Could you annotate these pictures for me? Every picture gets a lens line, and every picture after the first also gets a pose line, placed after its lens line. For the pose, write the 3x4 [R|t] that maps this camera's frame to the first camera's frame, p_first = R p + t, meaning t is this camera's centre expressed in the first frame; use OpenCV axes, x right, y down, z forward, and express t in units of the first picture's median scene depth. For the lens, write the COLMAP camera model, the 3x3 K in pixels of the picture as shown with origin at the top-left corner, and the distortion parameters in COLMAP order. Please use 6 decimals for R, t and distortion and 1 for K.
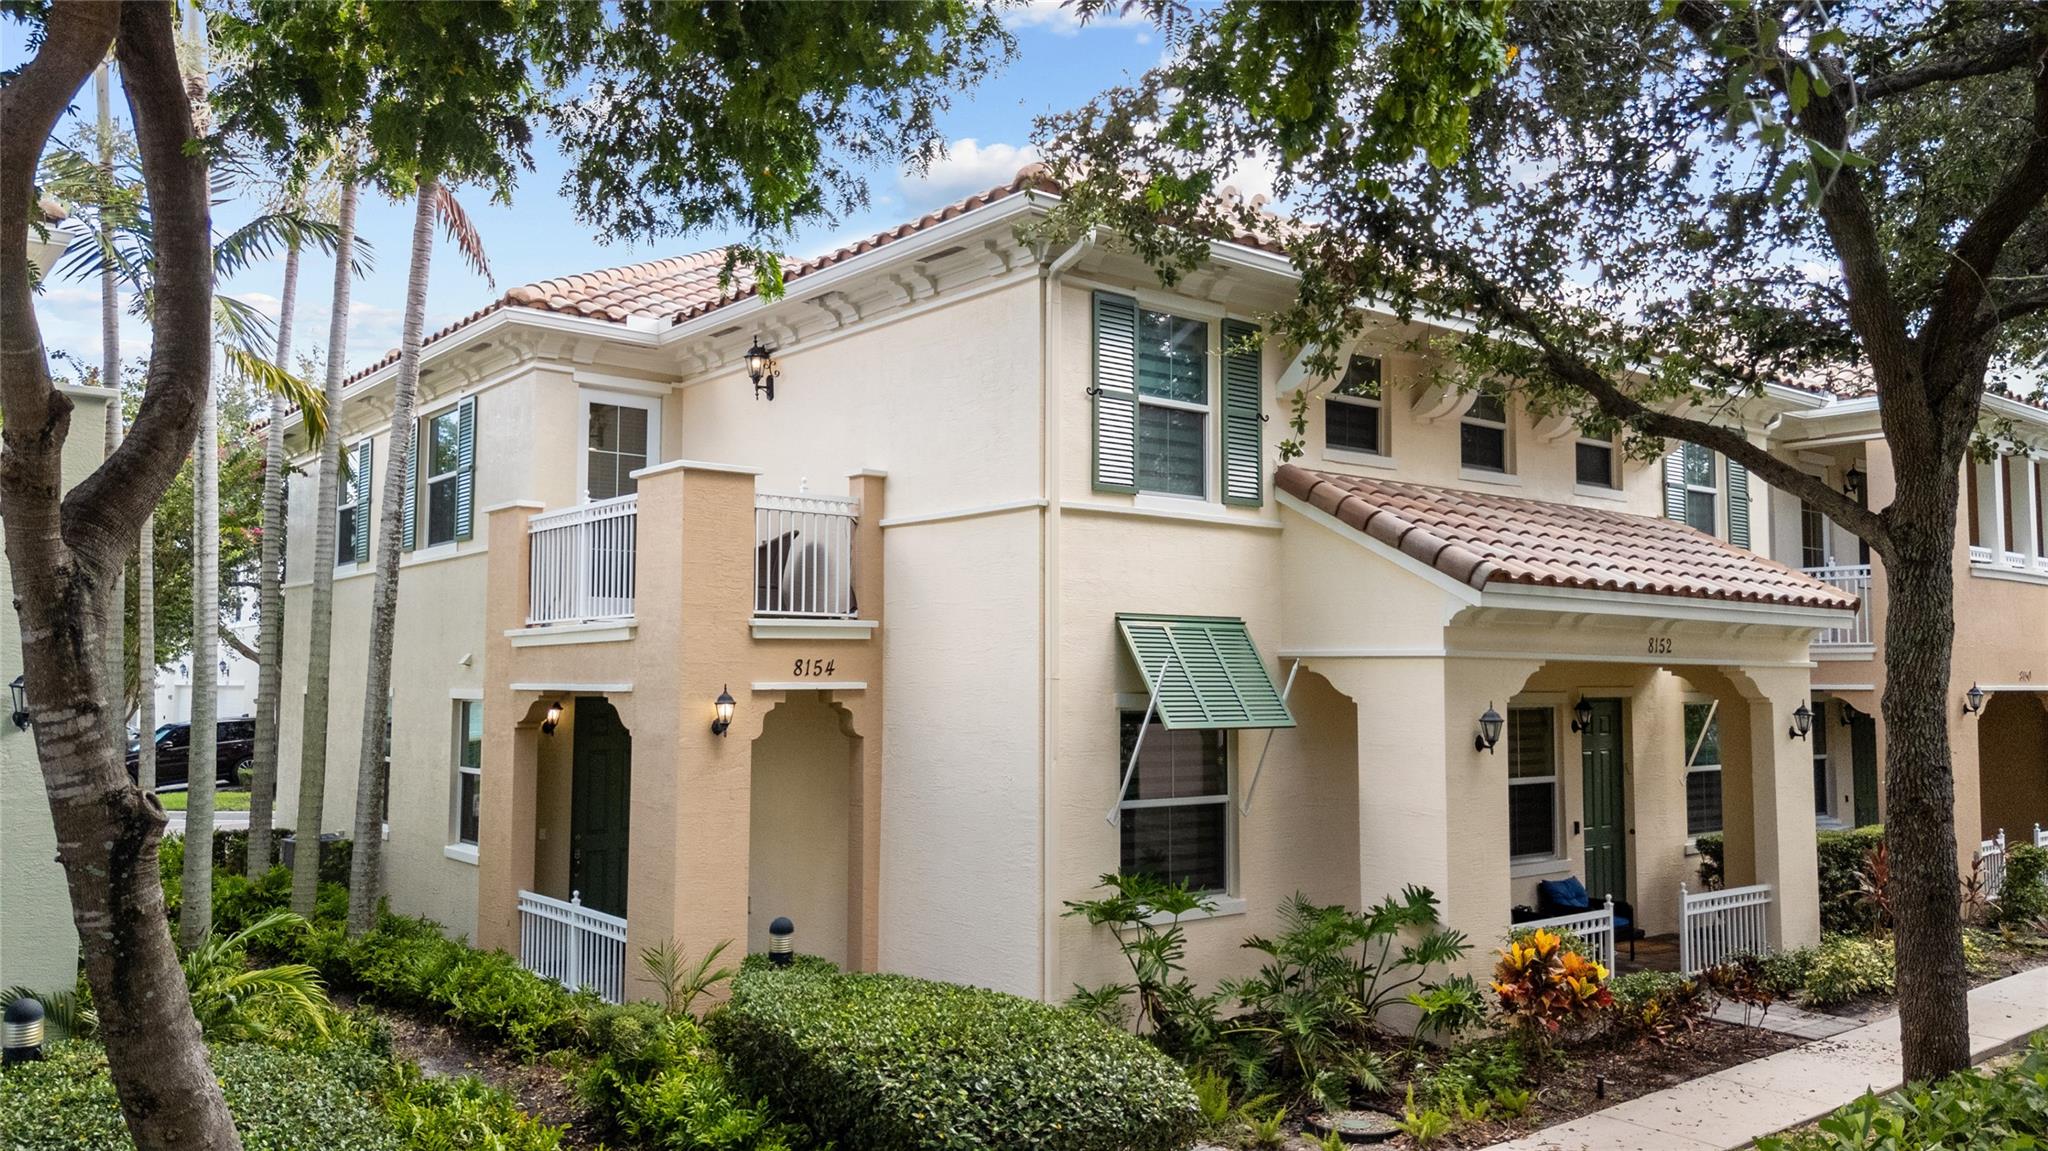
lens RADIAL K [[1507.6, 0, 1024.0], [0, 1507.6, 575.5], [0, 0, 1]] dist [0.042622, -0.003884]
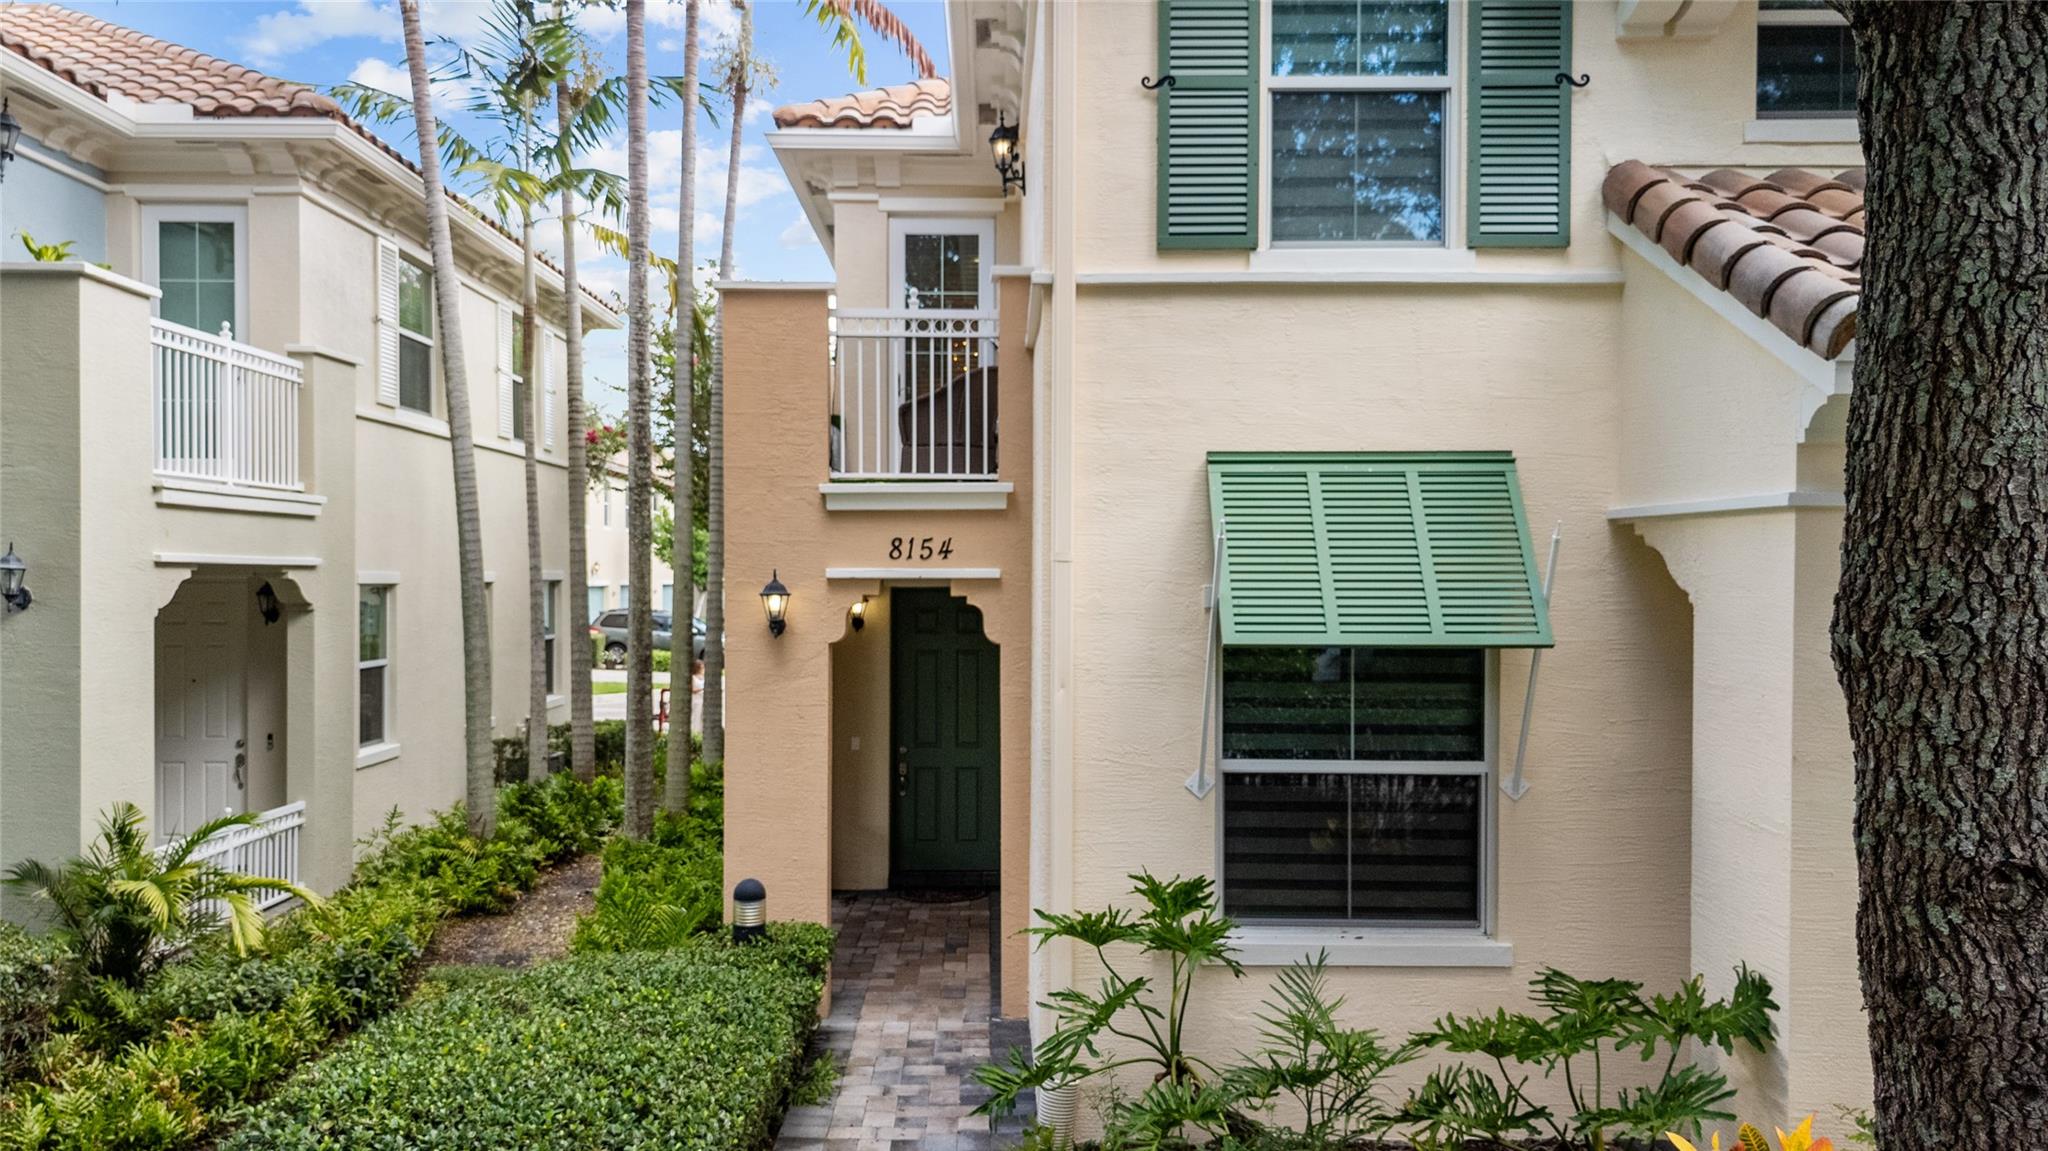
lens RADIAL K [[1568.0, 0, 1019.2], [0, 1568.0, 632.1], [0, 0, 1]] dist [0.048855, -0.001687]
pose [[0.776452, 0.021759, -0.629801, 0.382011], [0.042971, 0.995249, 0.087362, 0.036616], [0.628710, -0.094895, 0.771828, 0.433869]]
